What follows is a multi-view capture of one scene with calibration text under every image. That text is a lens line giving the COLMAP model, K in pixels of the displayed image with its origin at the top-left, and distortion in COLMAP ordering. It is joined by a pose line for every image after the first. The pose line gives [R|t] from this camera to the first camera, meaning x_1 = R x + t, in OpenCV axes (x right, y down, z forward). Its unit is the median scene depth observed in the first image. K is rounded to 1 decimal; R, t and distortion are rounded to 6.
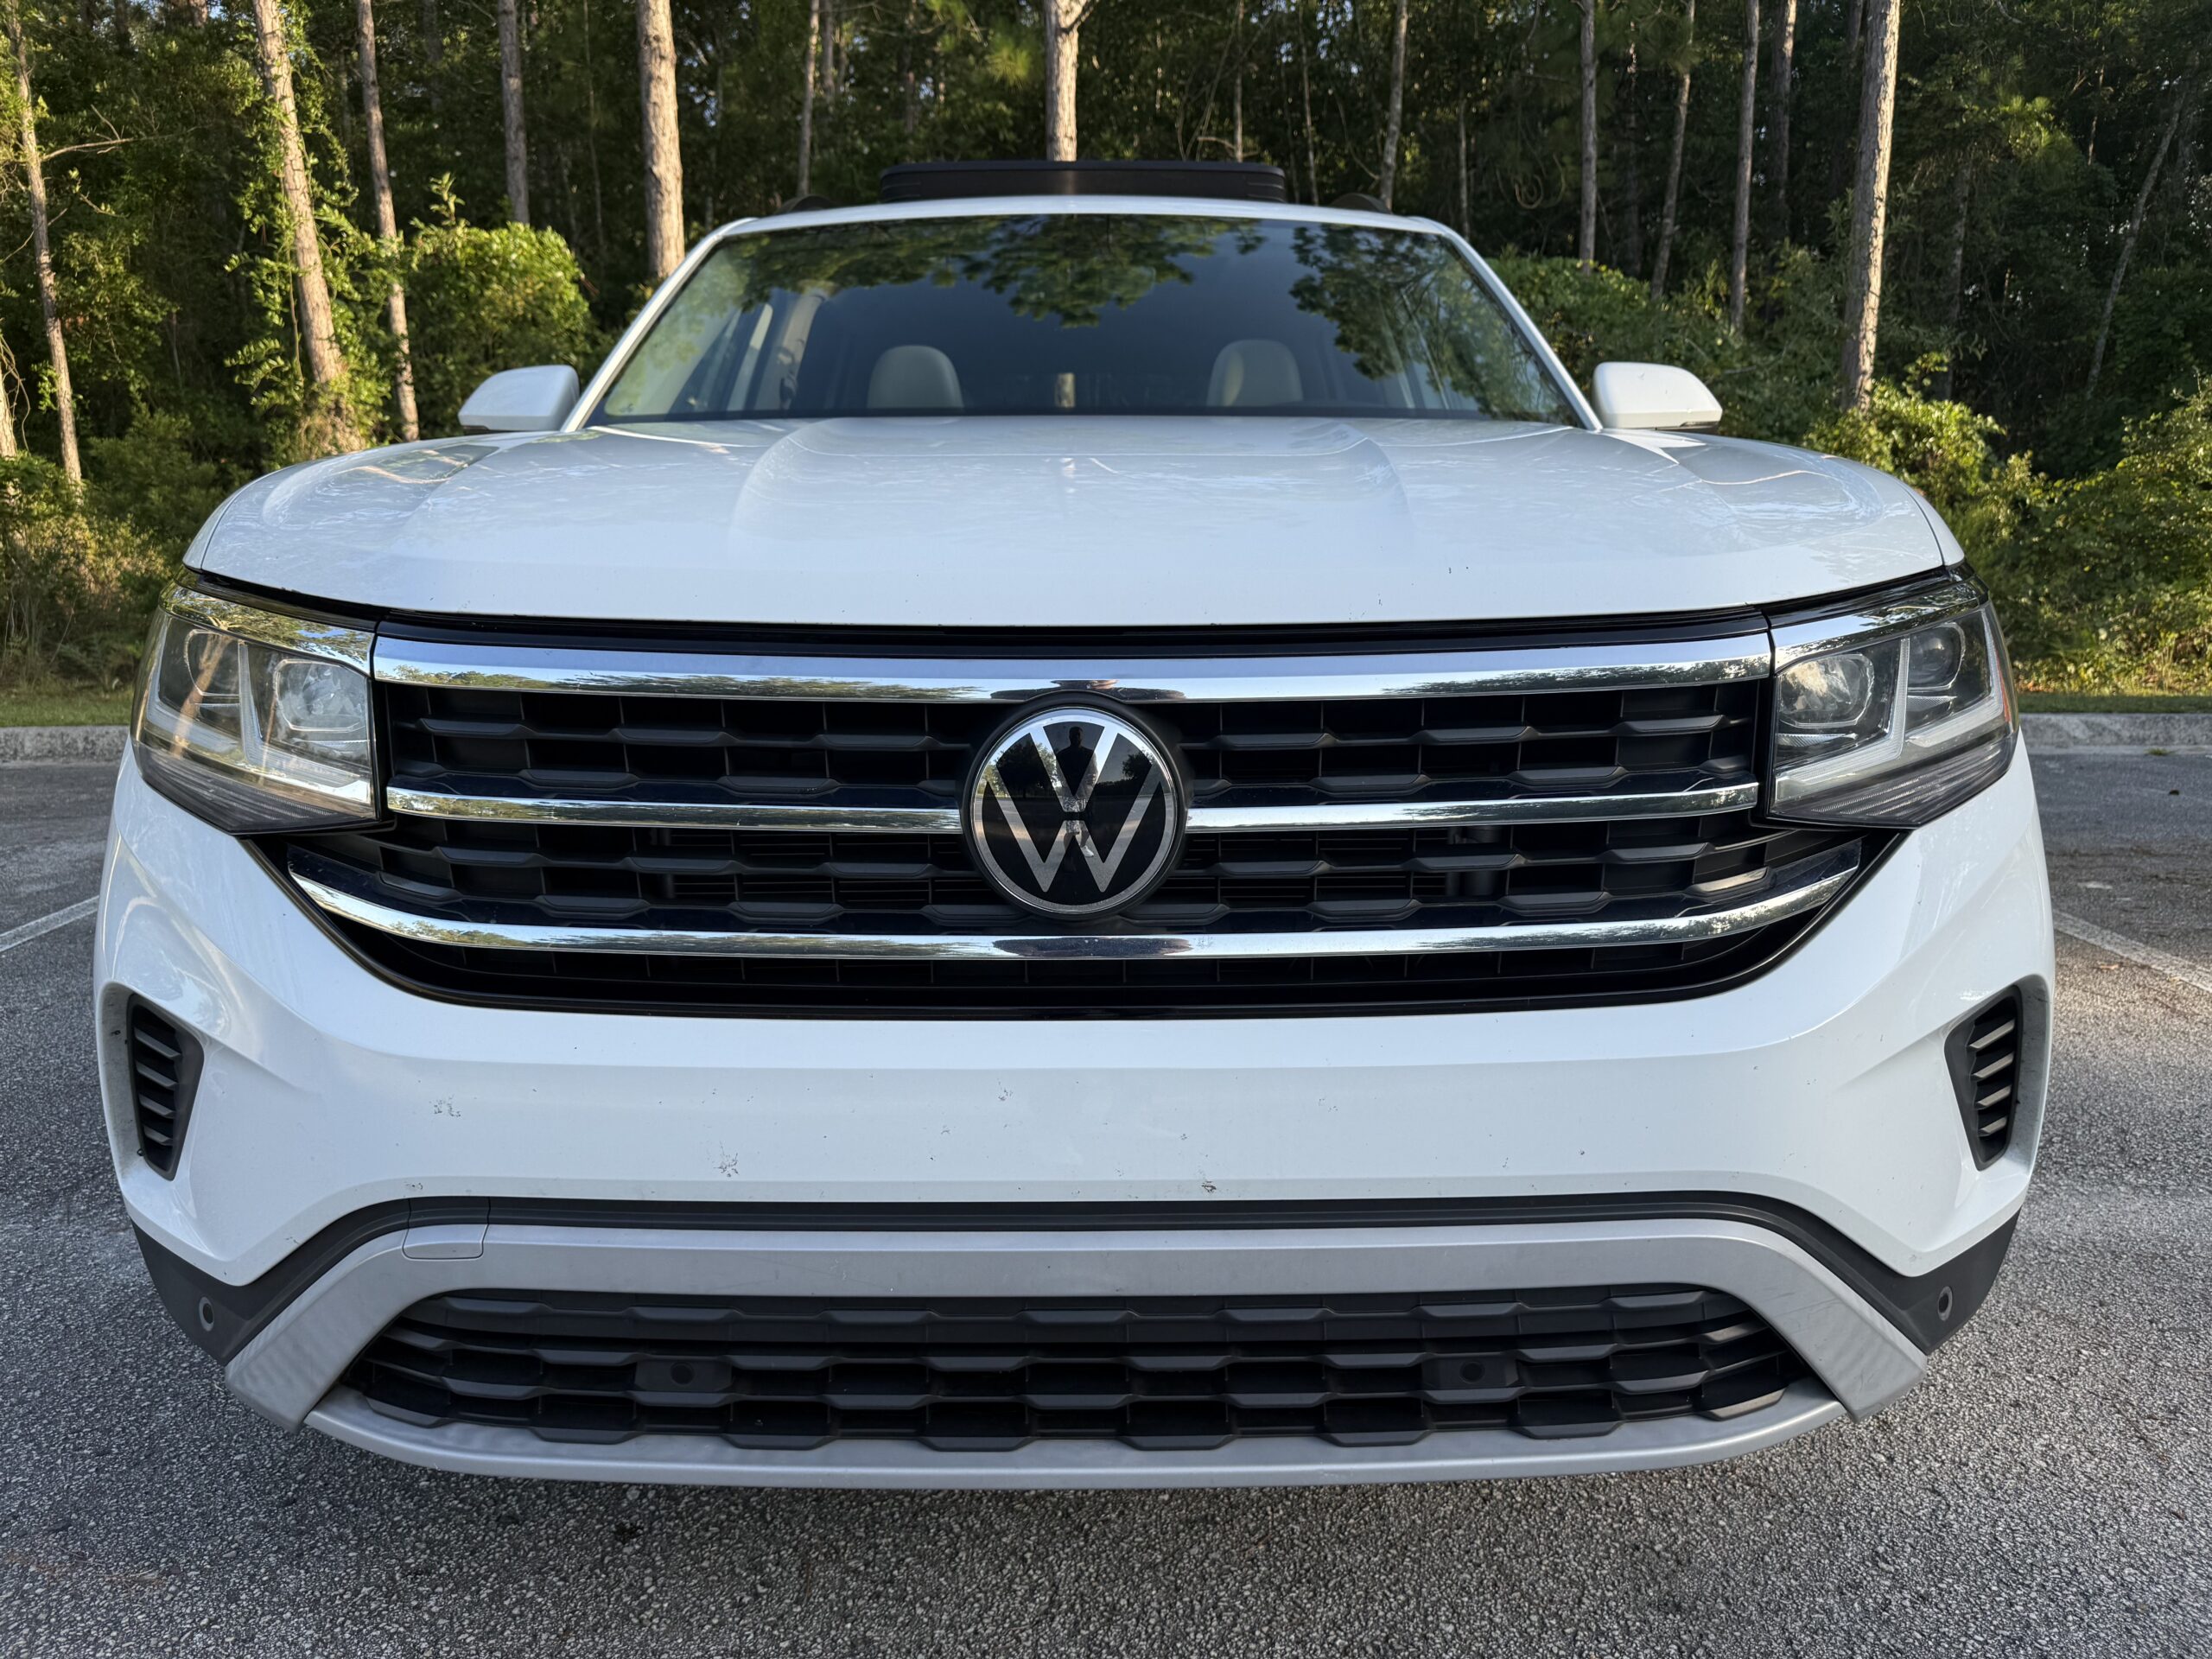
lens RADIAL K [[1565.1, 0, 1106.4], [0, 1565.1, 830.4], [0, 0, 1]] dist [0.026315, -0.035817]
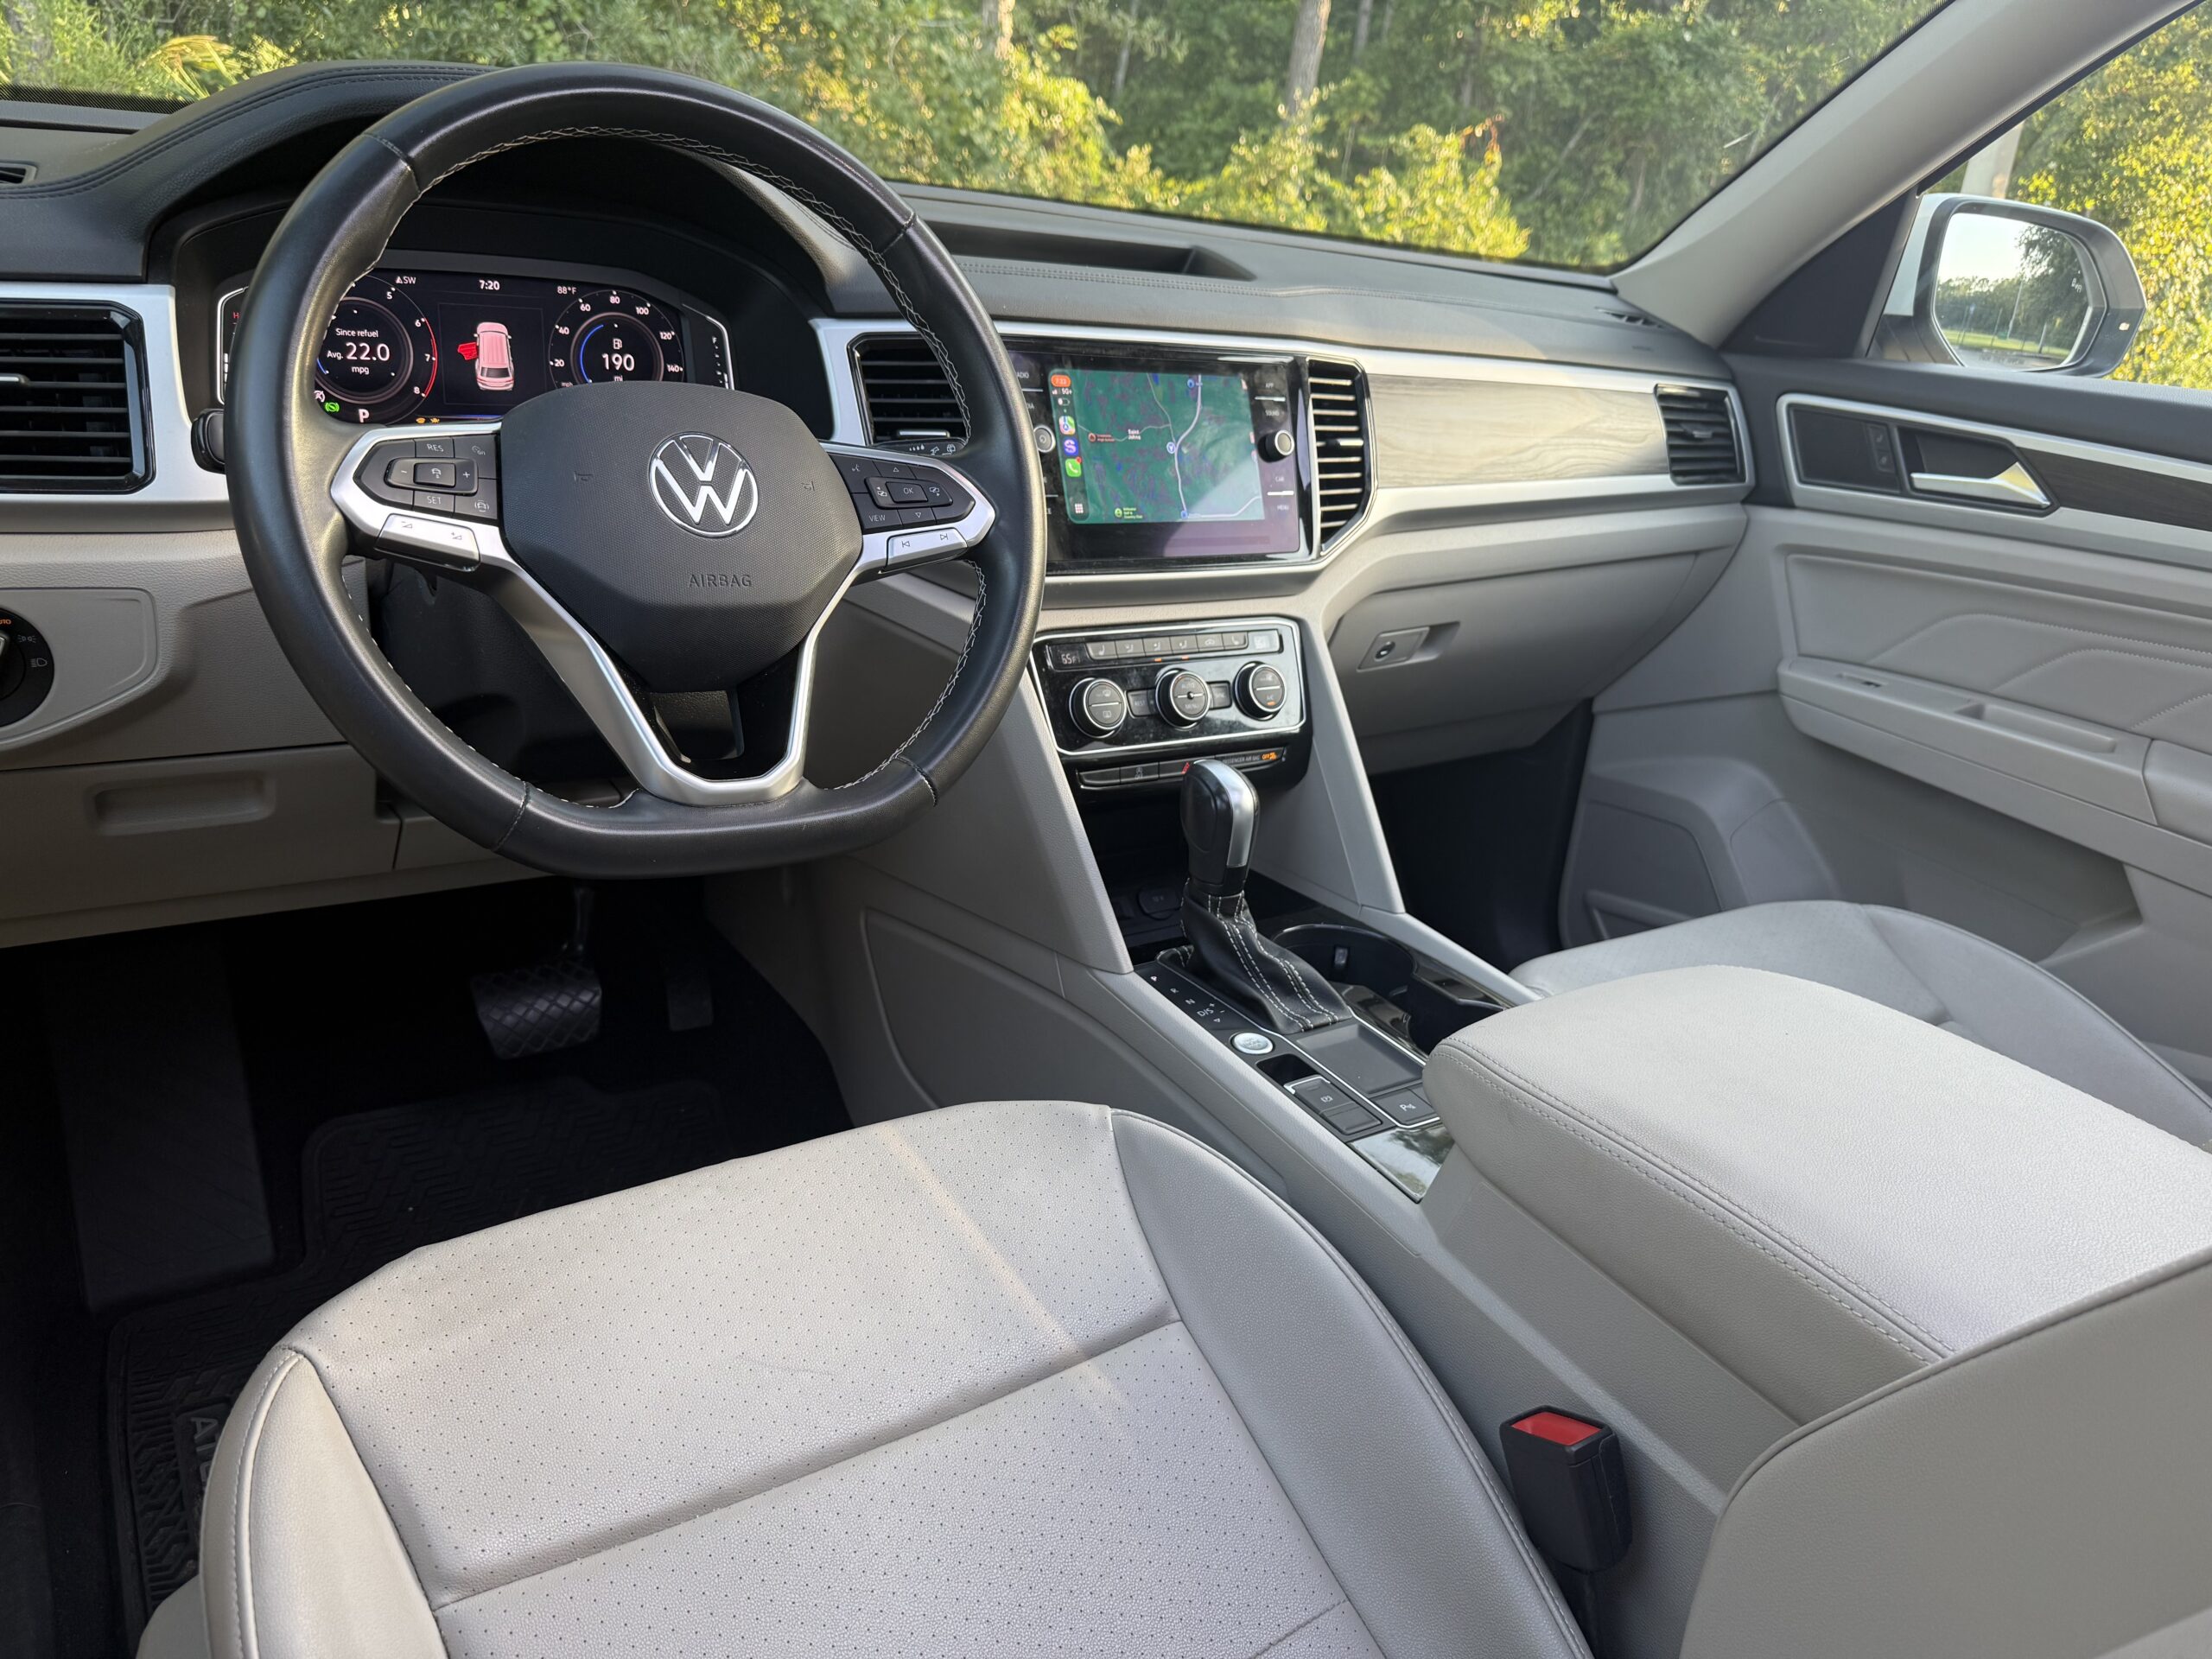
lens RADIAL K [[1565.1, 0, 1100.2], [0, 1565.1, 840.1], [0, 0, 1]] dist [0.026315, -0.035817]
pose [[0.819212, -0.121672, 0.560435, -0.127843], [-0.012513, 0.973210, 0.229579, -0.054887], [-0.573354, -0.195087, 0.795743, 0.167552]]
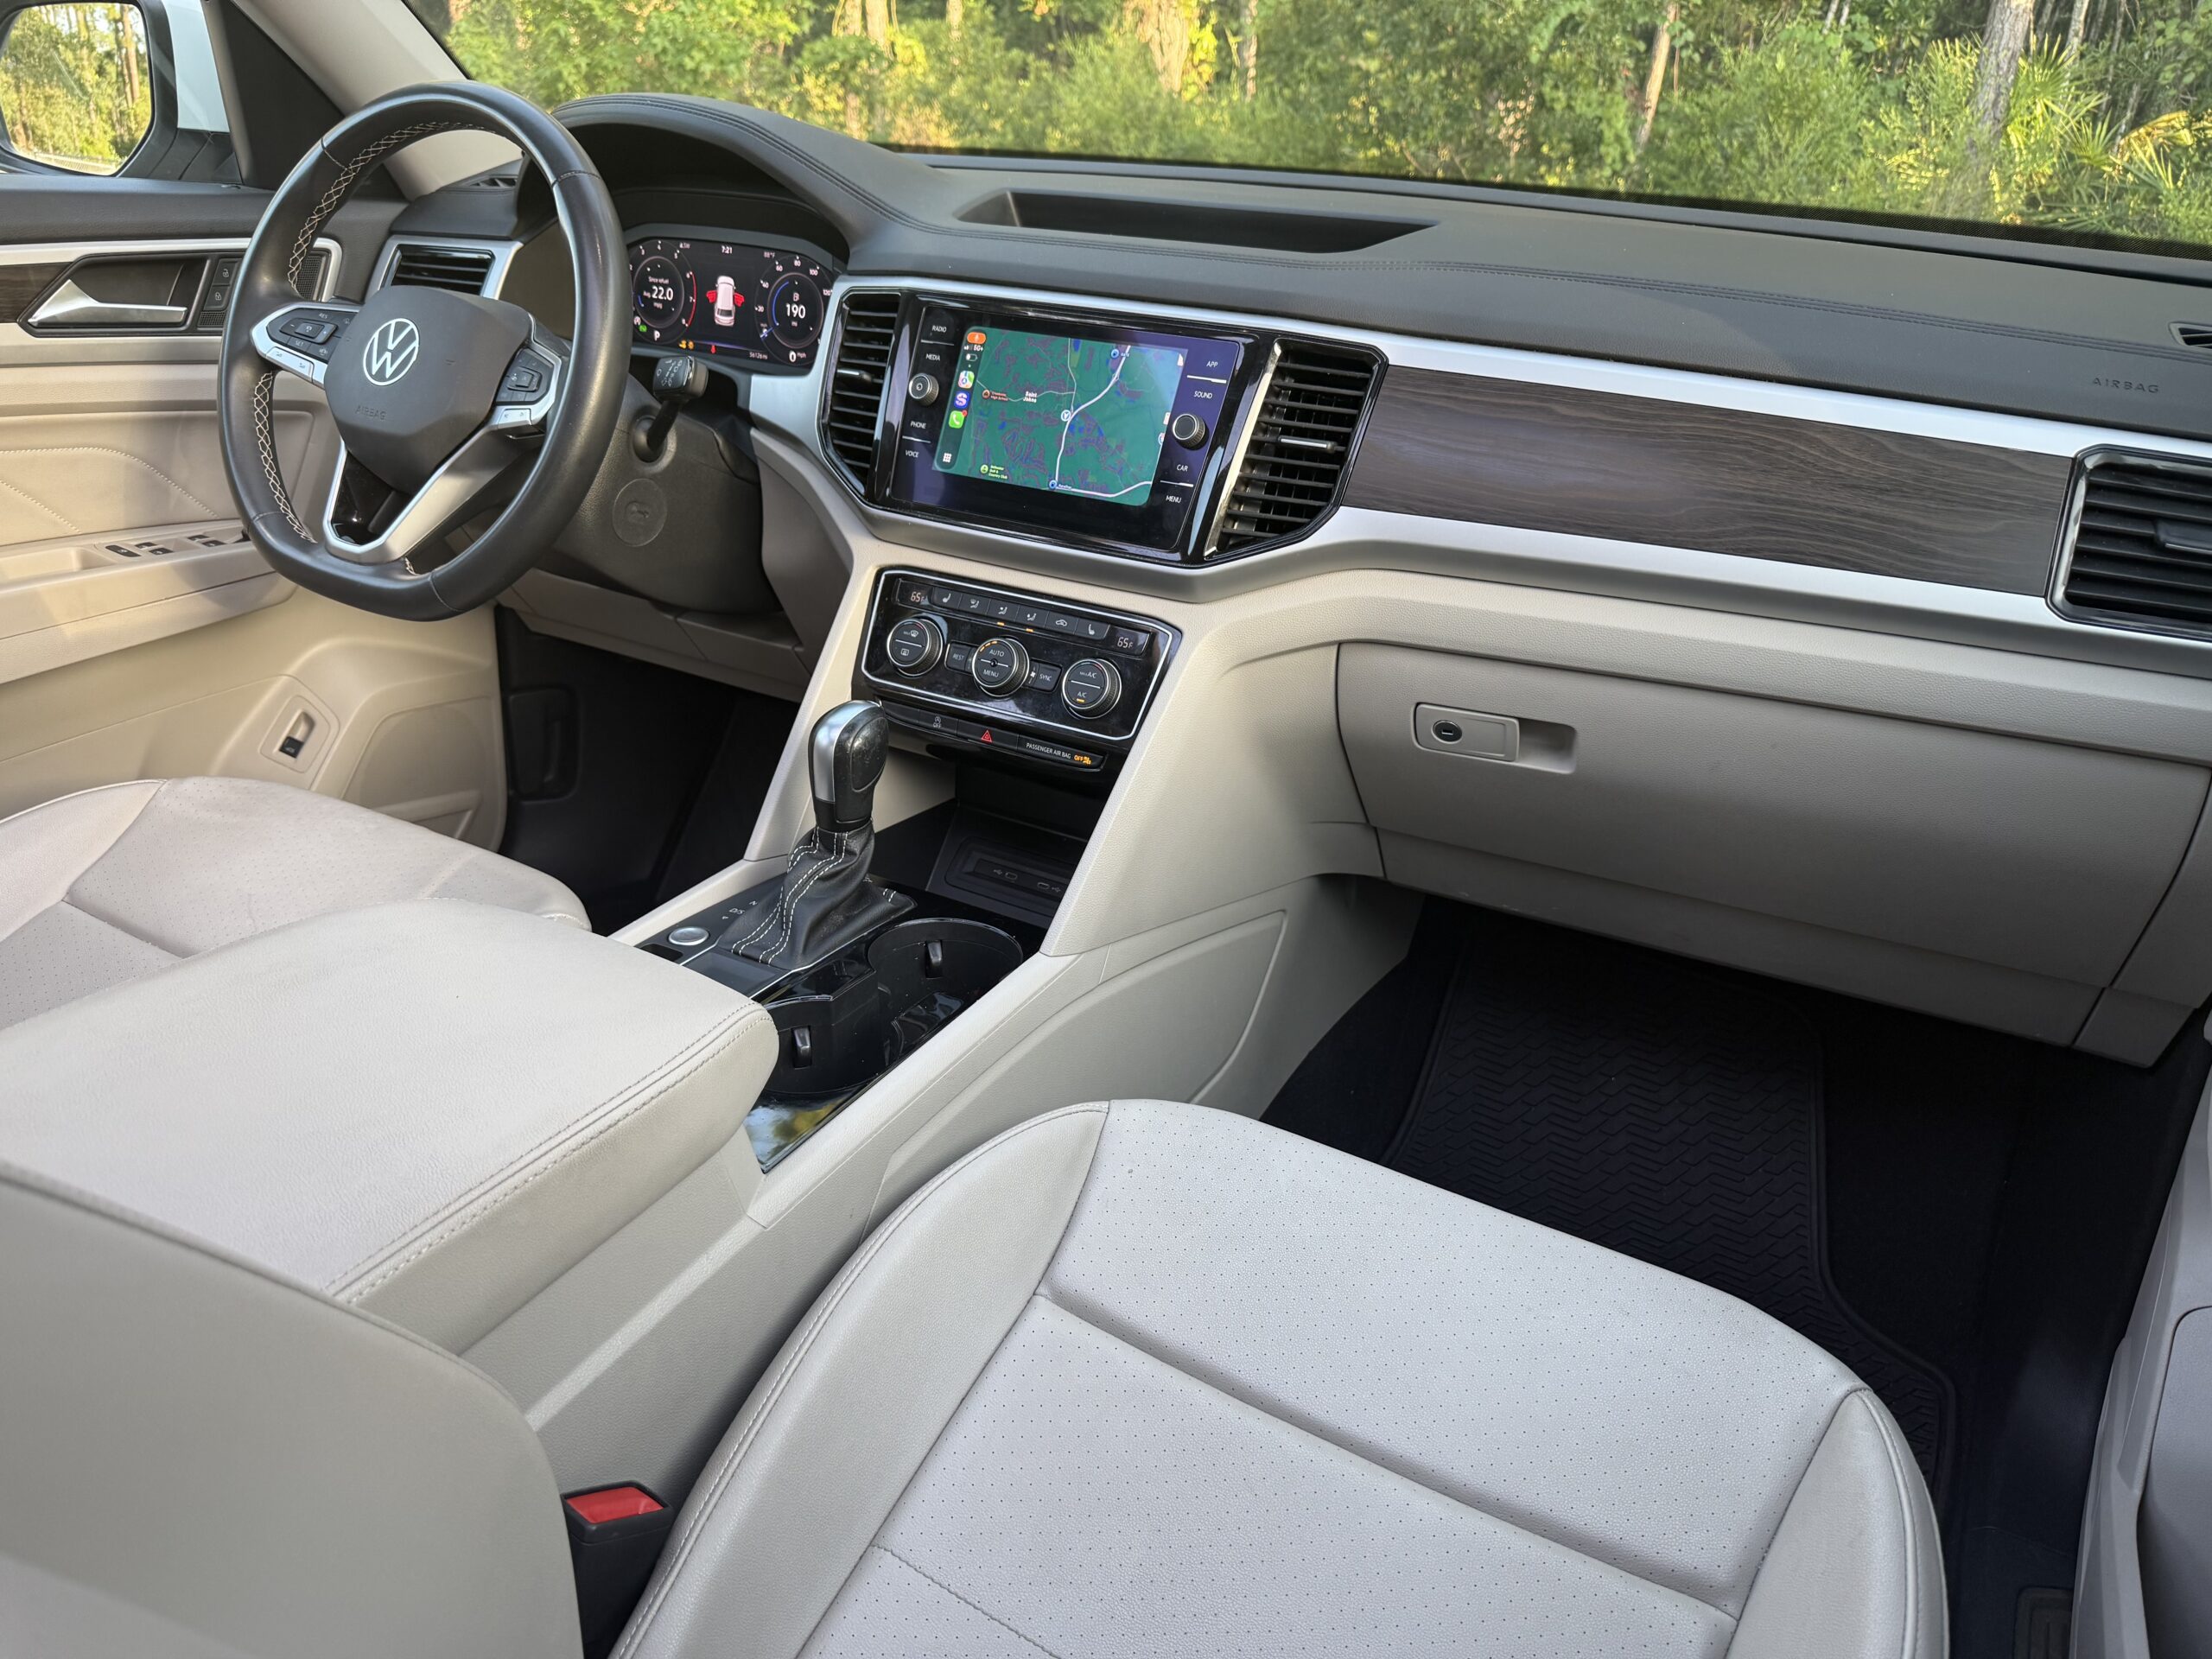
lens RADIAL K [[1565.1, 0, 1118.3], [0, 1565.1, 837.0], [0, 0, 1]] dist [0.026315, -0.035817]
pose [[0.867016, 0.251447, -0.430183, 0.039225], [-0.142360, 0.952352, 0.269740, -0.059659], [0.477511, -0.172628, 0.861501, 0.161151]]
